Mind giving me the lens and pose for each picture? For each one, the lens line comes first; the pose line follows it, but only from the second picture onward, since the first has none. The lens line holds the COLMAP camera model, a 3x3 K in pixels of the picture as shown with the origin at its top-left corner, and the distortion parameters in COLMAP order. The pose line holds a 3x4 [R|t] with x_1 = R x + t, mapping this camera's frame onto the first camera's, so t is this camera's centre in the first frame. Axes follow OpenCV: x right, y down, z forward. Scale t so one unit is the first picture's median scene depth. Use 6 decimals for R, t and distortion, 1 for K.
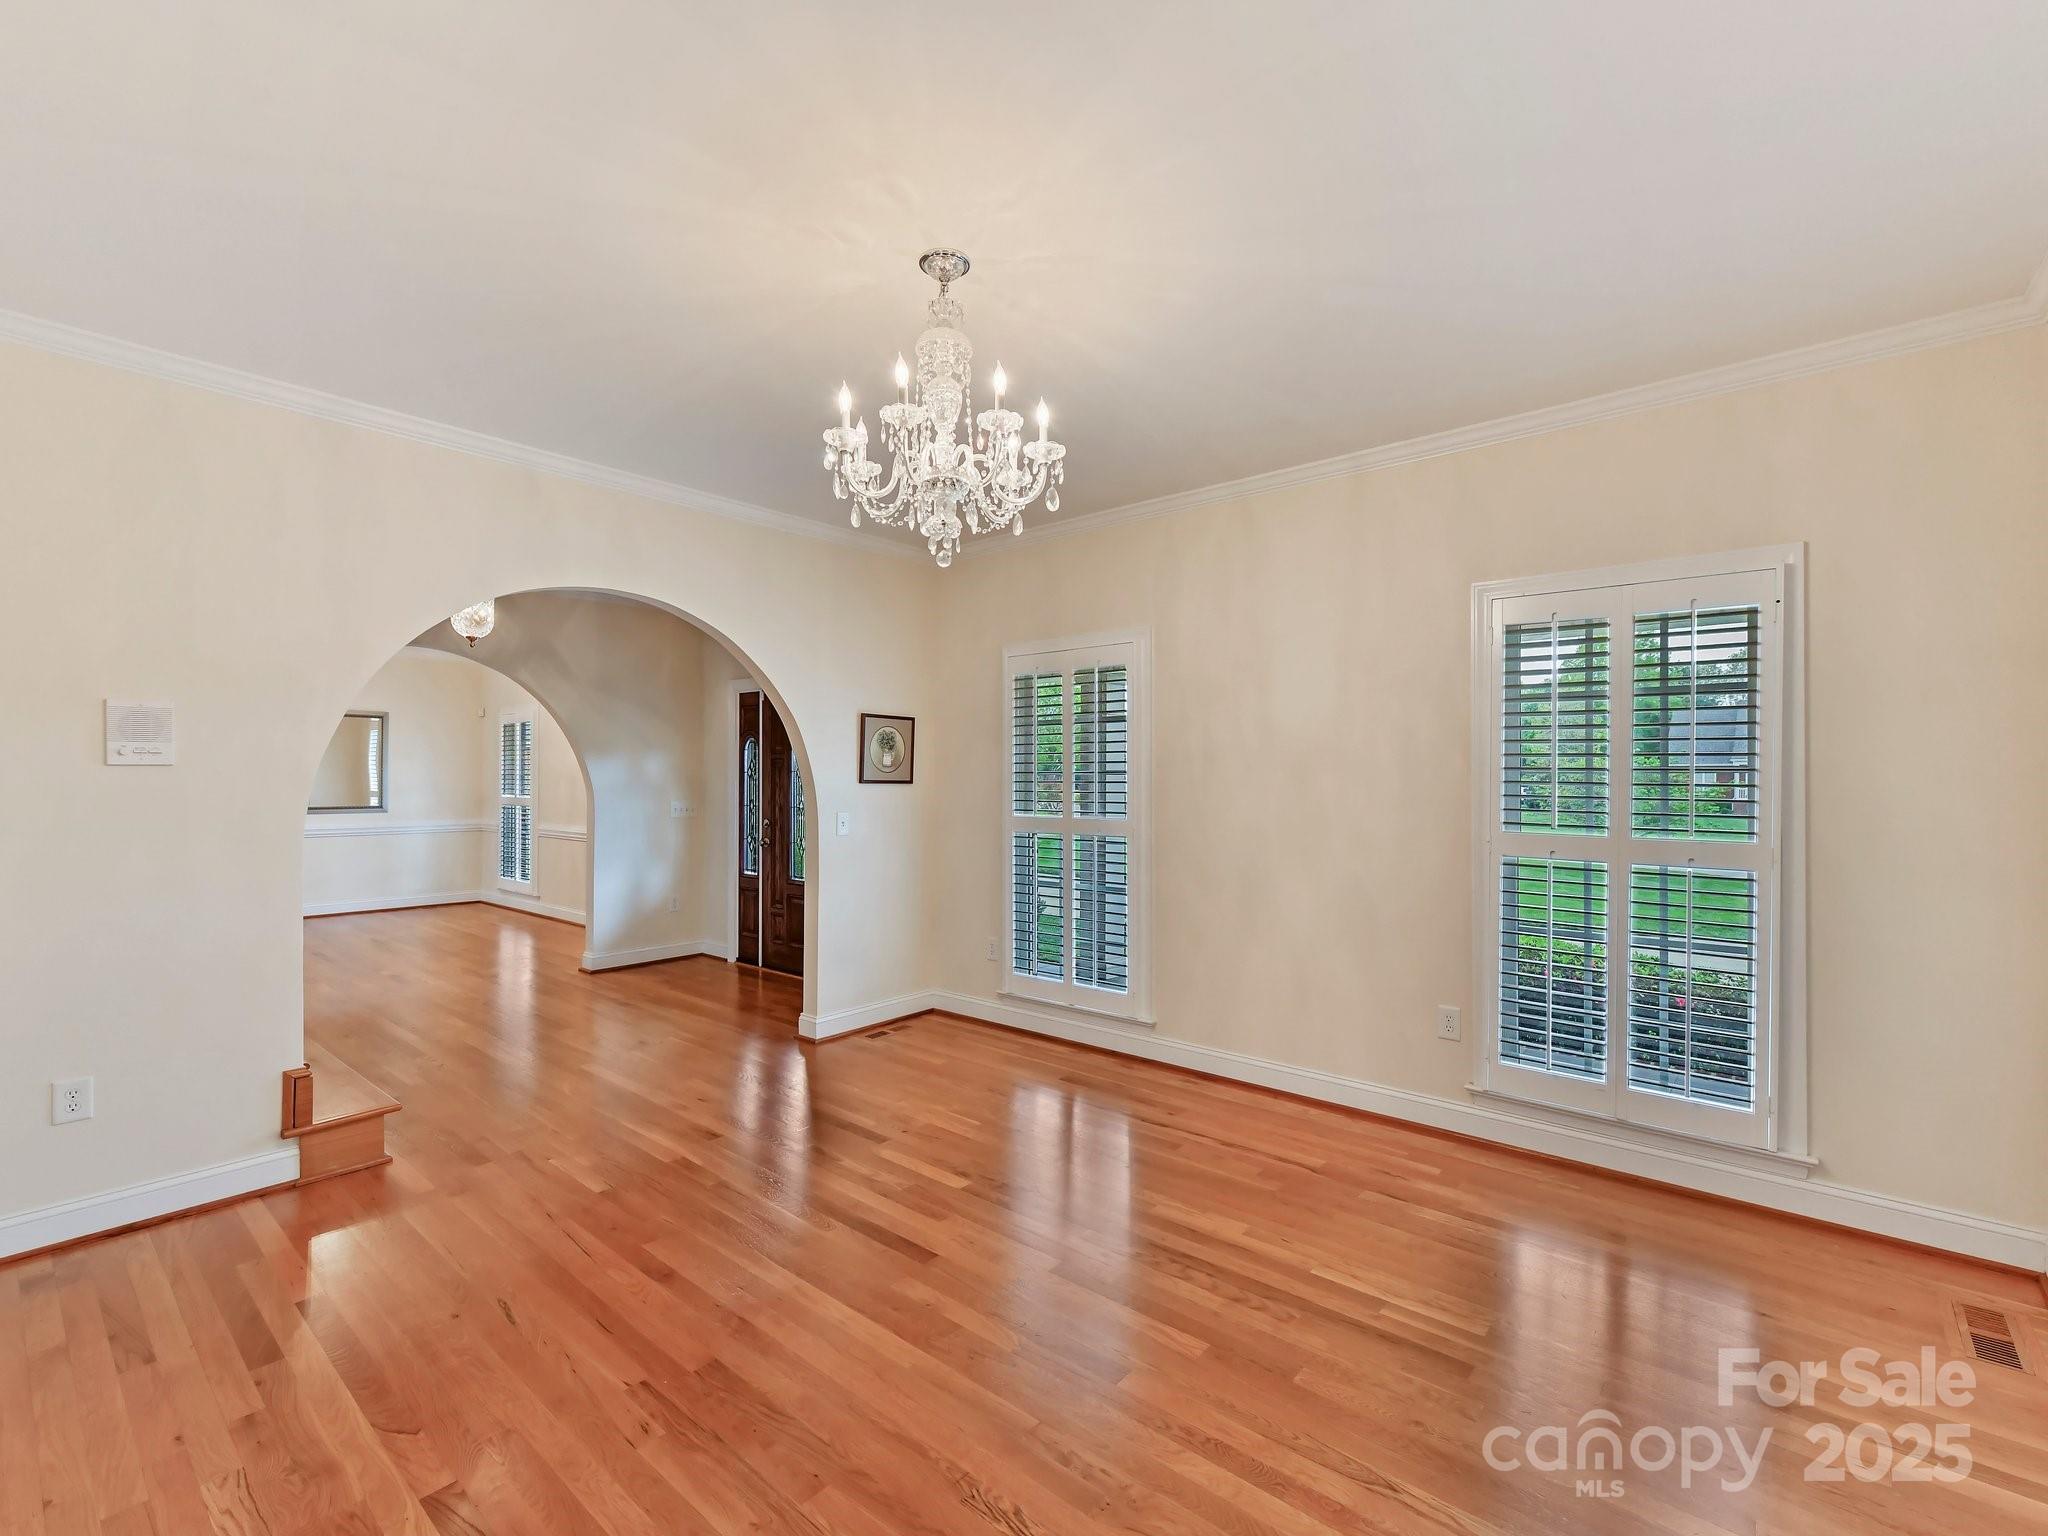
lens RADIAL K [[915.1, 0, 1003.4], [0, 915.1, 774.4], [0, 0, 1]] dist [0.000986, -0.003440]
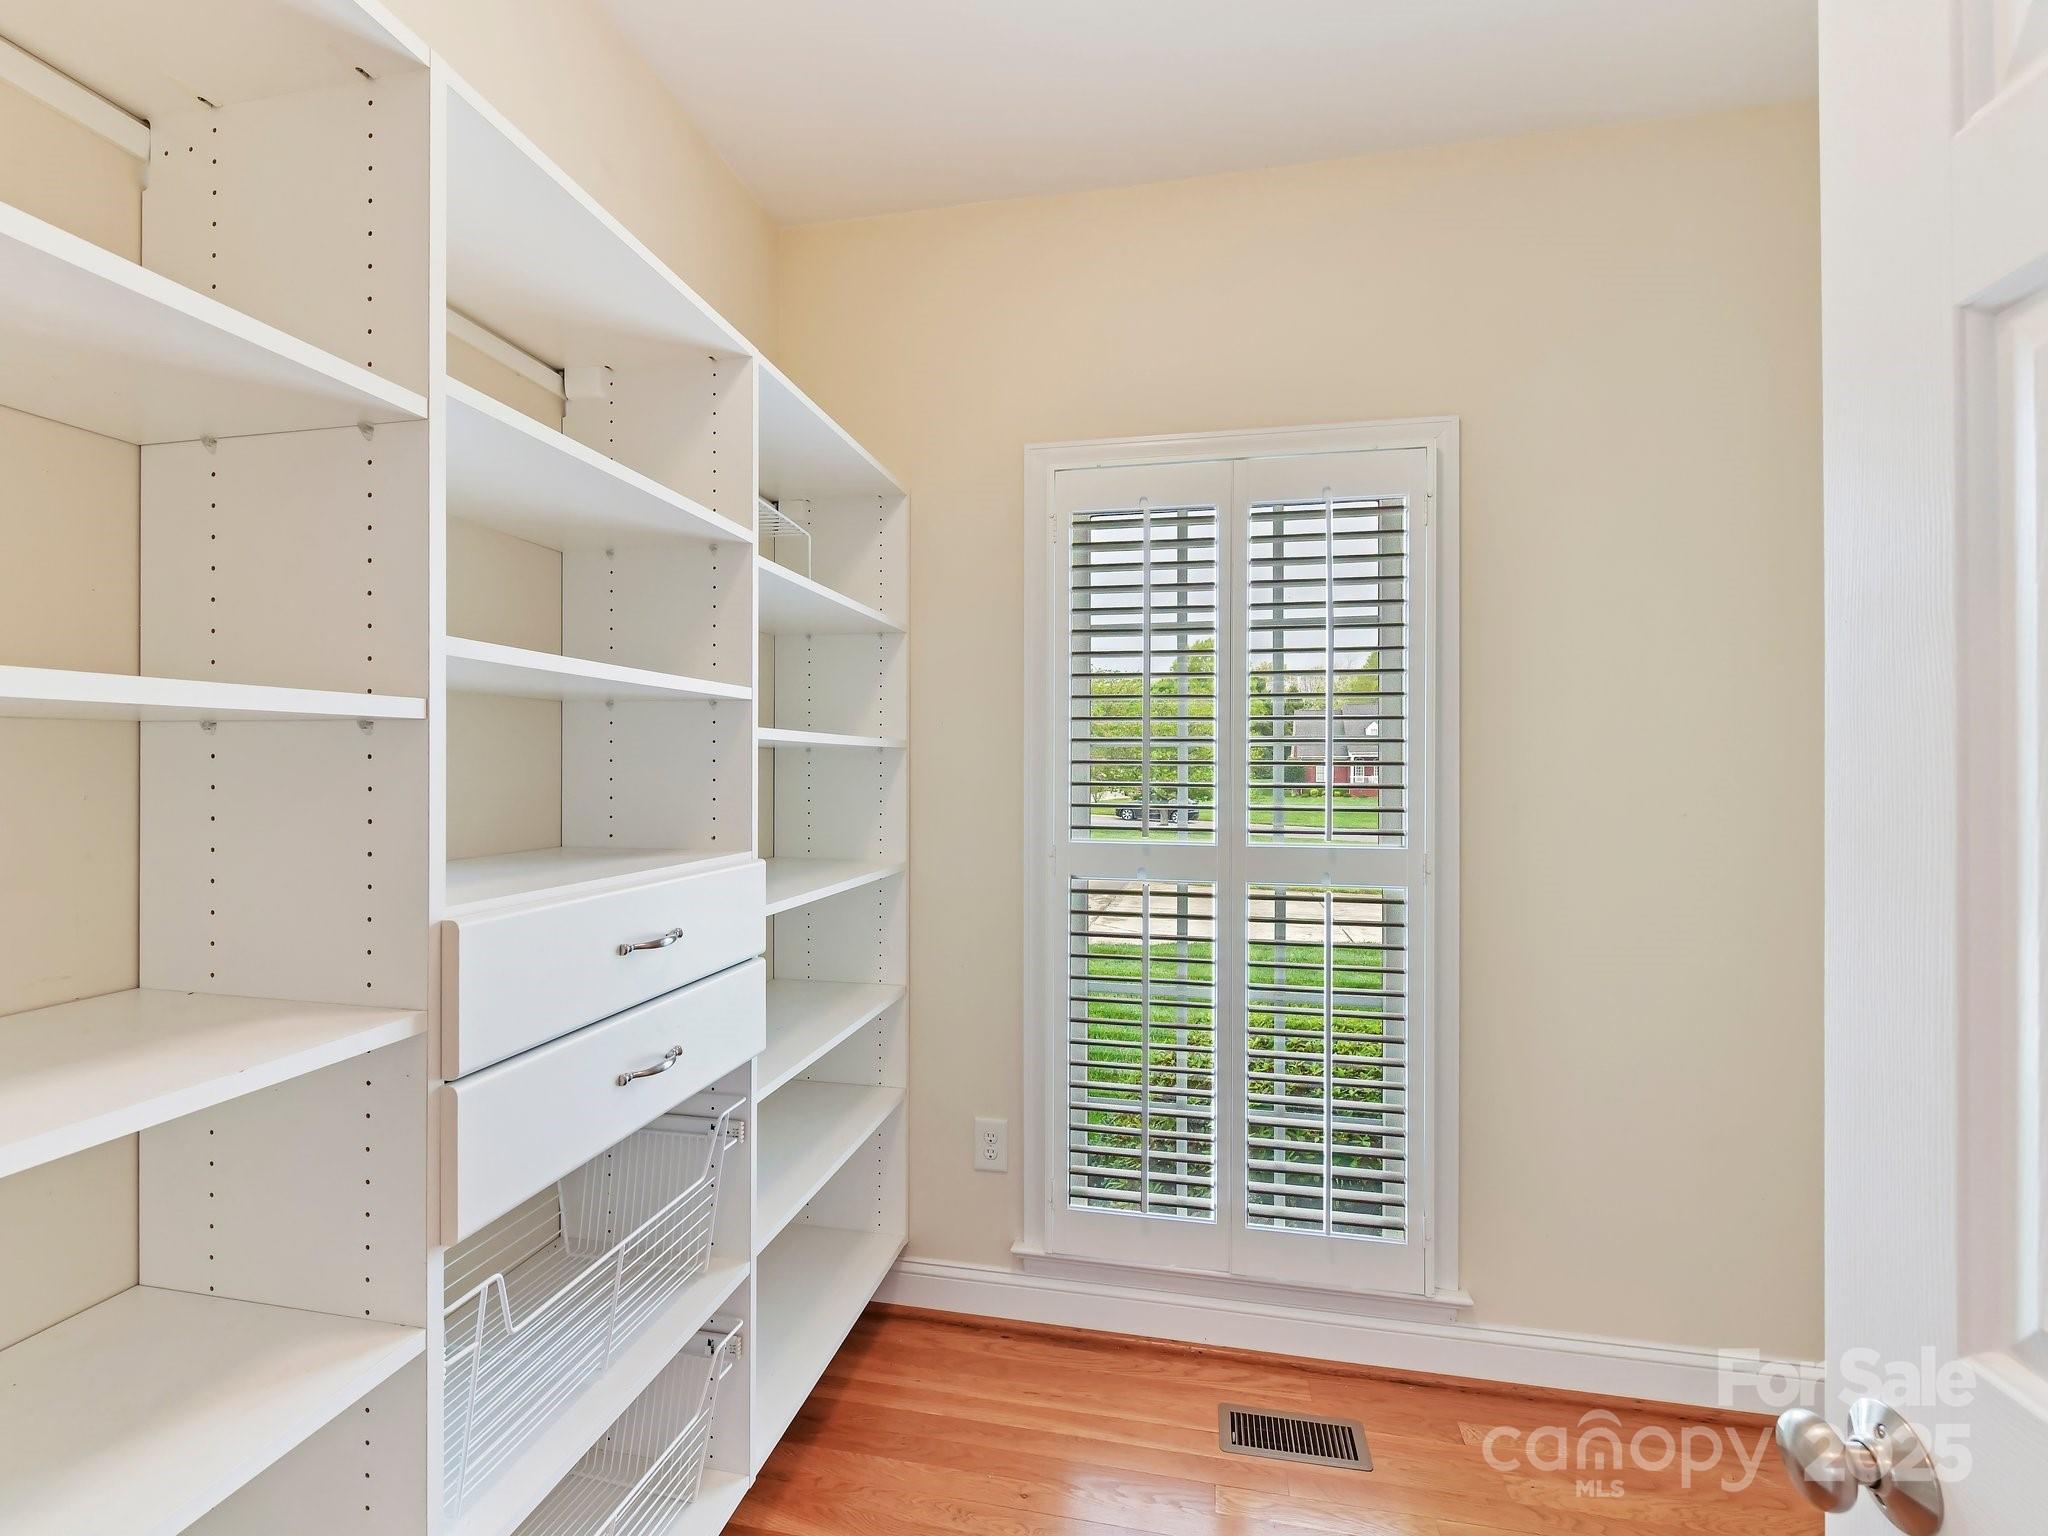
lens RADIAL K [[915.1, 0, 1019.5], [0, 915.1, 764.0], [0, 0, 1]] dist [0.000986, -0.003440]
pose [[0.871924, -0.006821, 0.489594, 0.227856], [0.004696, 0.999973, 0.005569, 0.007107], [-0.489619, -0.002557, 0.871933, 0.508495]]
